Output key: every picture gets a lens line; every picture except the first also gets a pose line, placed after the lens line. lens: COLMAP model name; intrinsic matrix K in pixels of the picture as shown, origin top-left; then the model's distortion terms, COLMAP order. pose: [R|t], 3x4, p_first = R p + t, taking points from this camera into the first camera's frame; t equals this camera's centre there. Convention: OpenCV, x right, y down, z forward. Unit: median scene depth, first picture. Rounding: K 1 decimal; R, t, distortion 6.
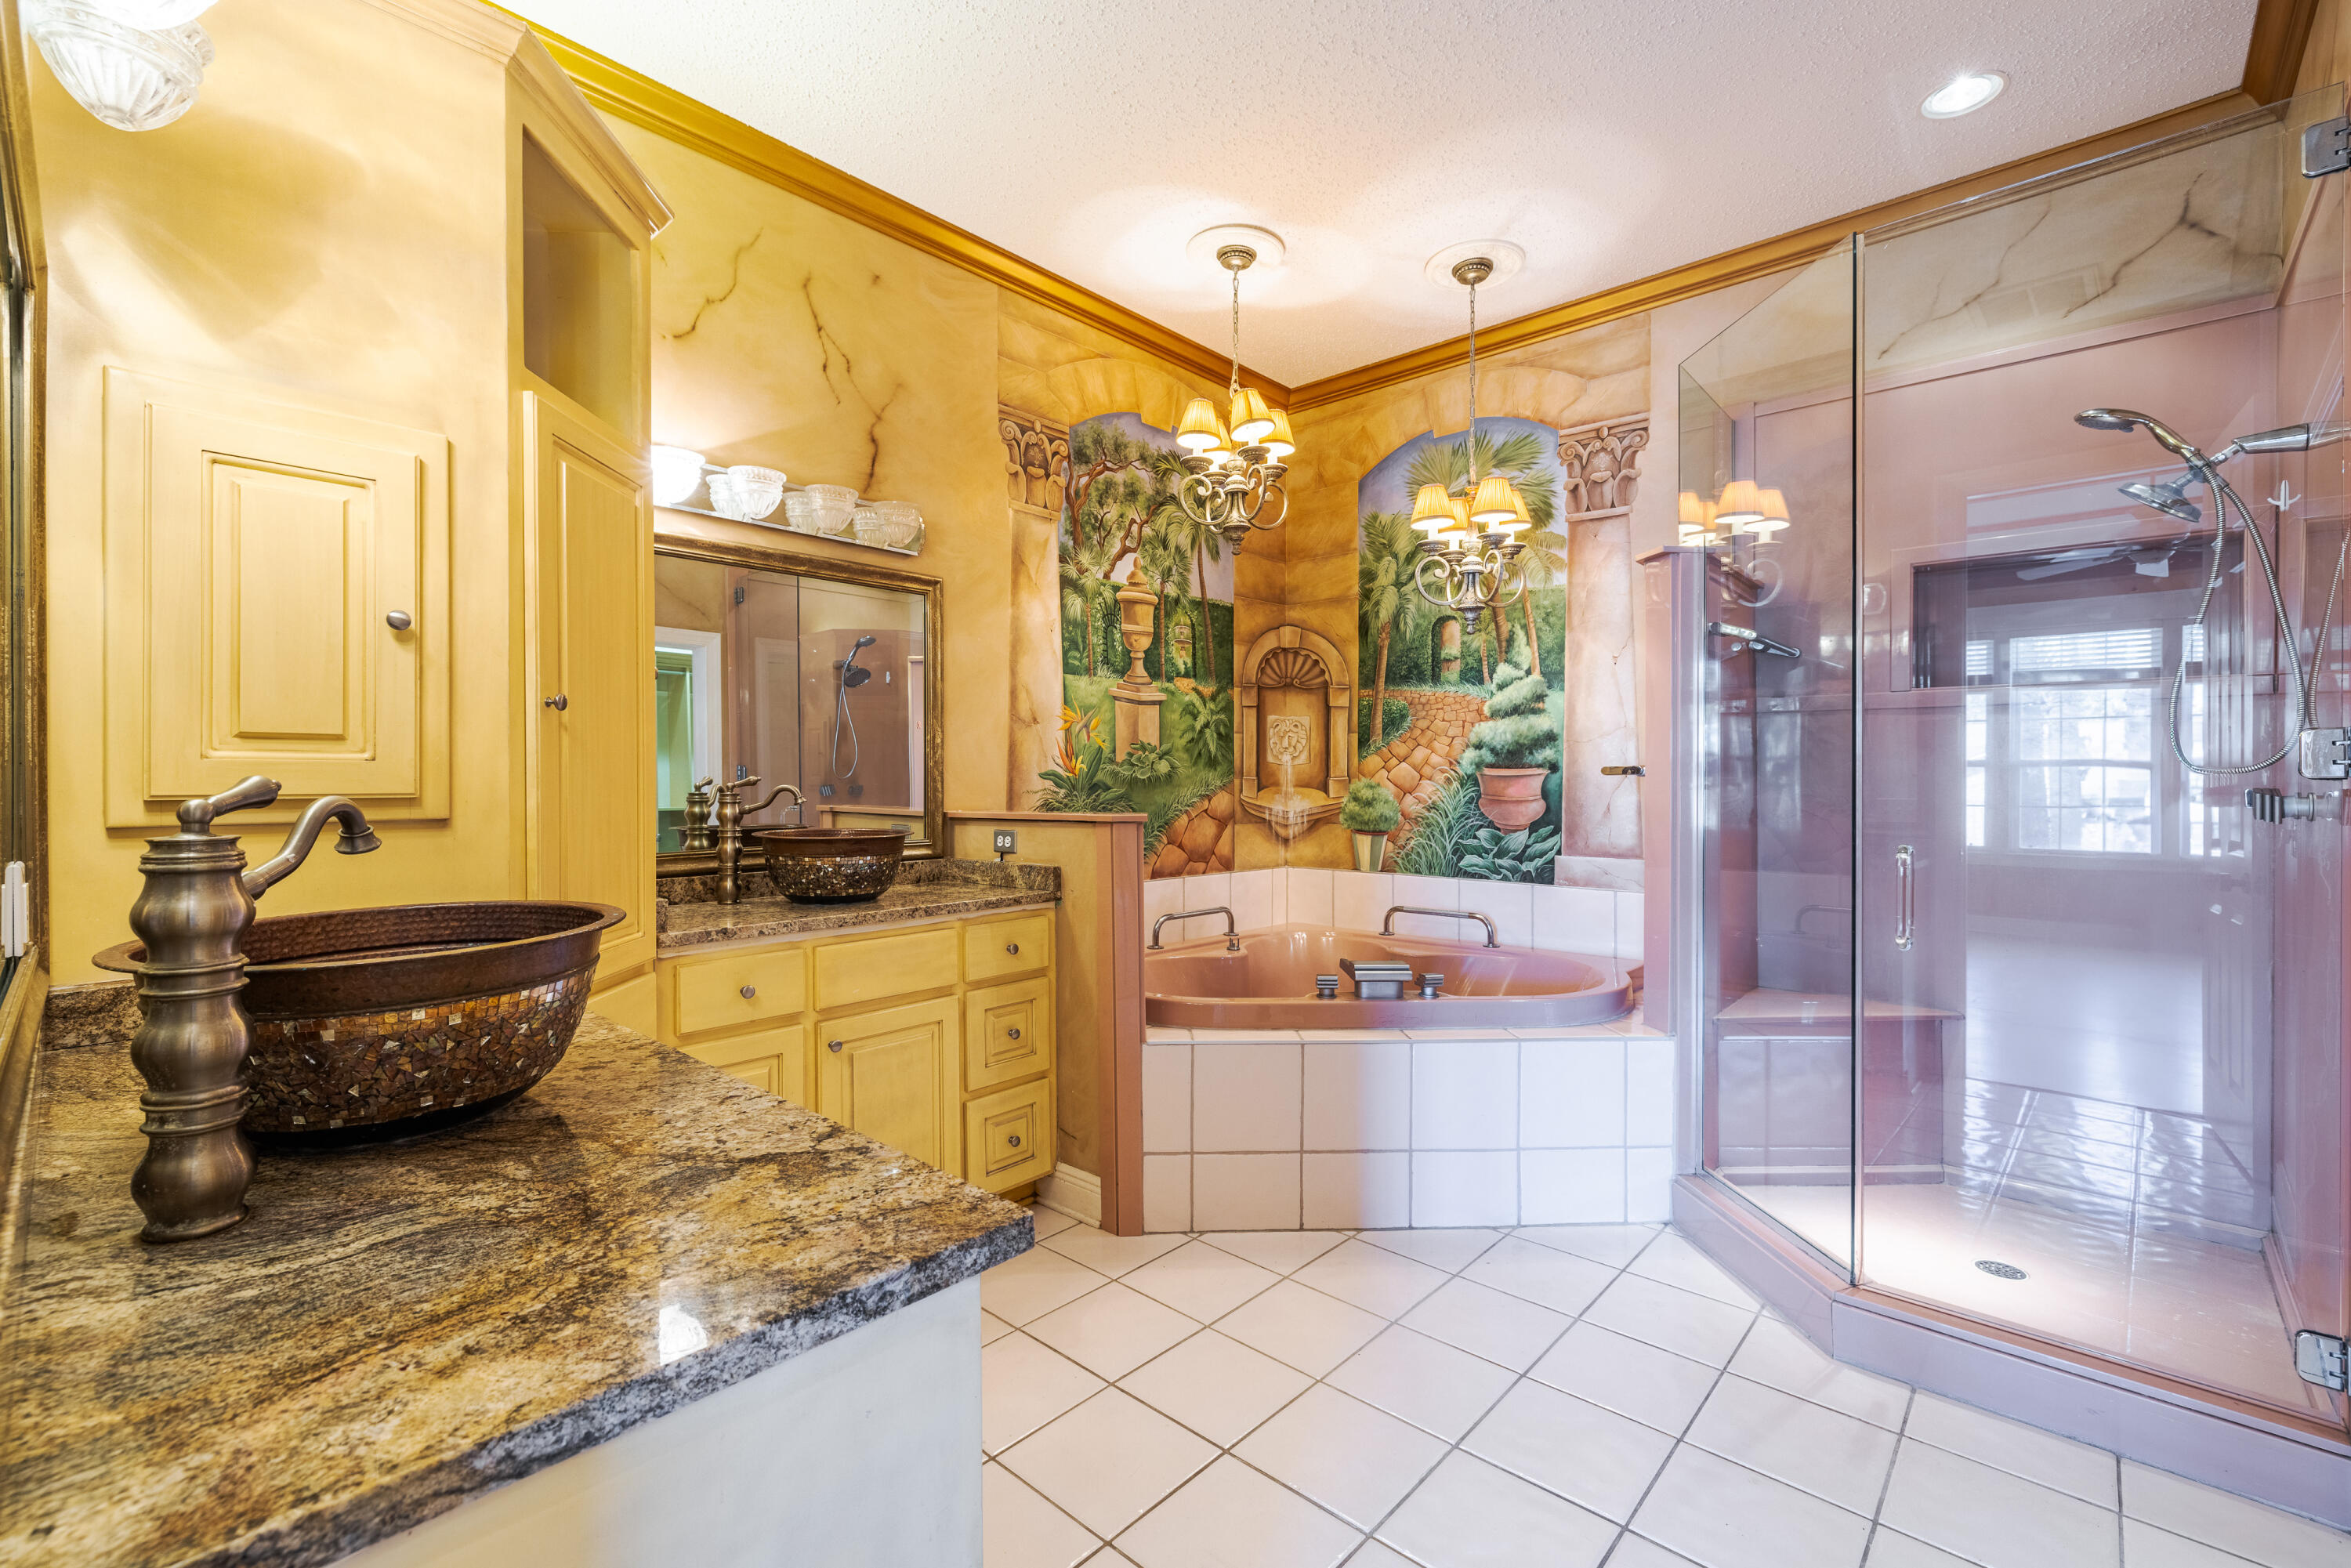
lens RADIAL K [[1008.5, 0, 1169.6], [0, 1008.5, 774.1], [0, 0, 1]] dist [0.000142, 0.000011]
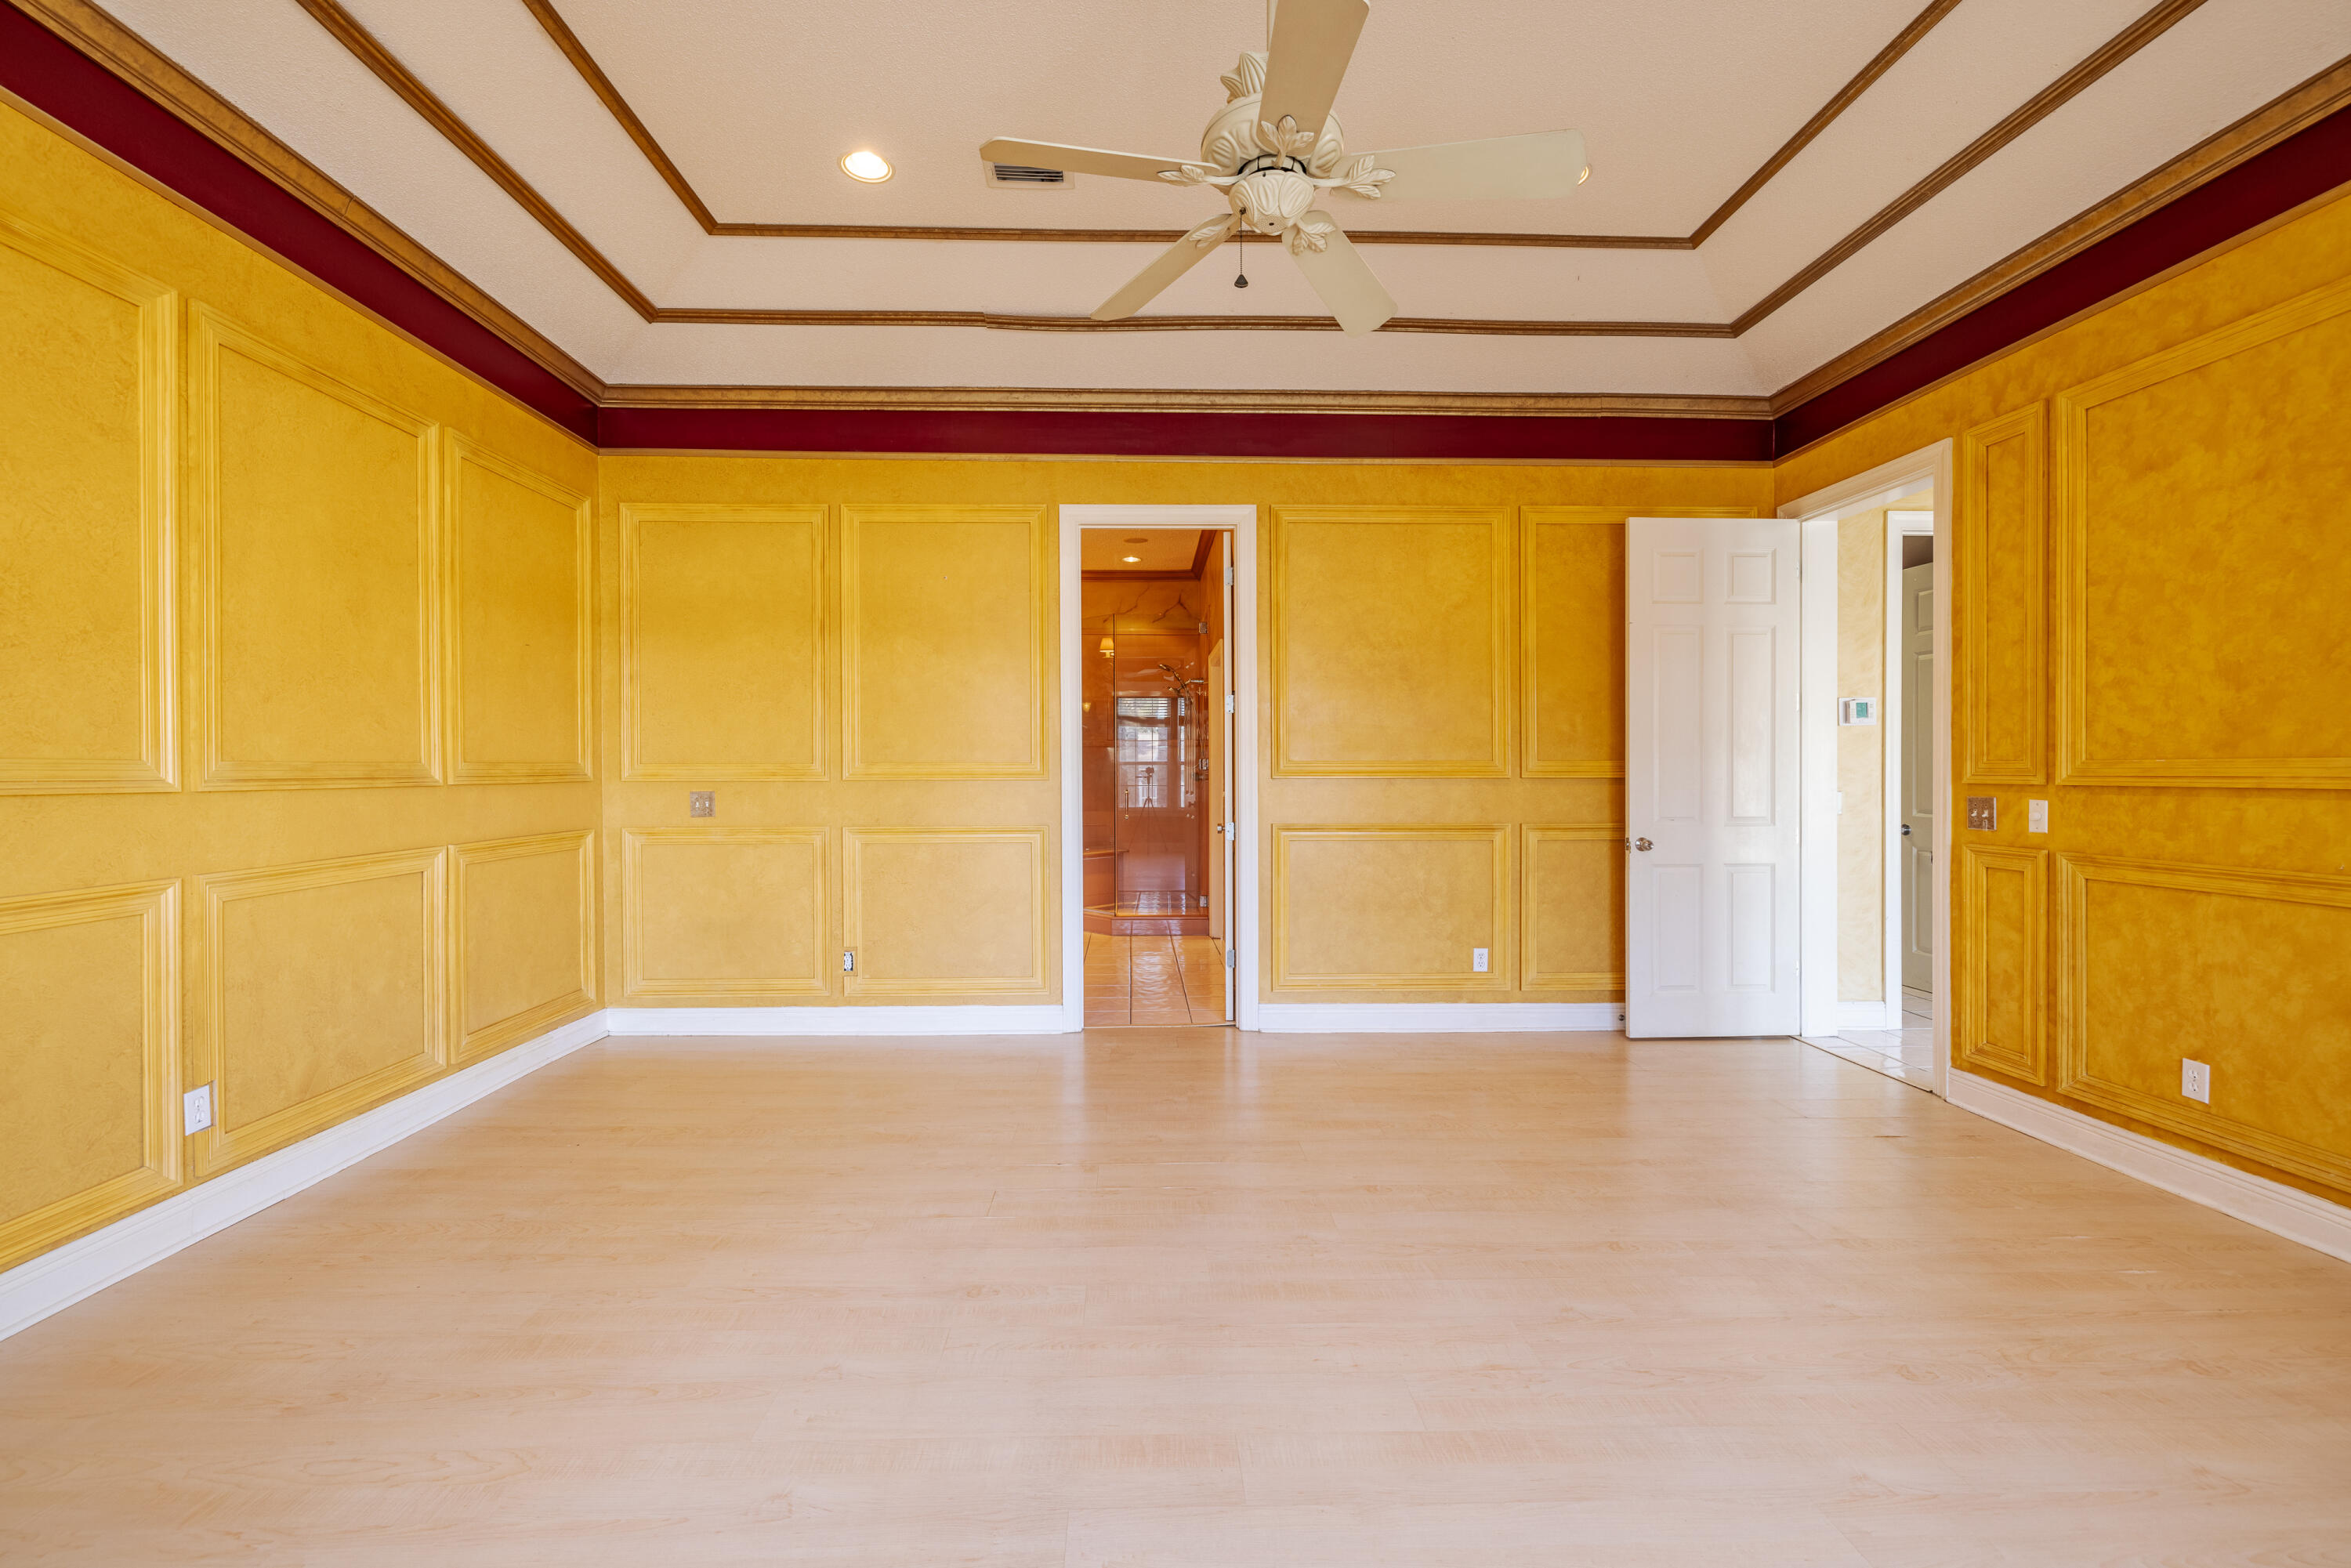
lens RADIAL K [[1008.5, 0, 1169.6], [0, 1008.5, 774.1], [0, 0, 1]] dist [0.000142, 0.000011]
pose [[0.709455, -0.006342, 0.704722, -0.553816], [0.003957, 0.999980, 0.005016, 0.002871], [-0.704739, -0.000770, 0.709466, -0.542415]]
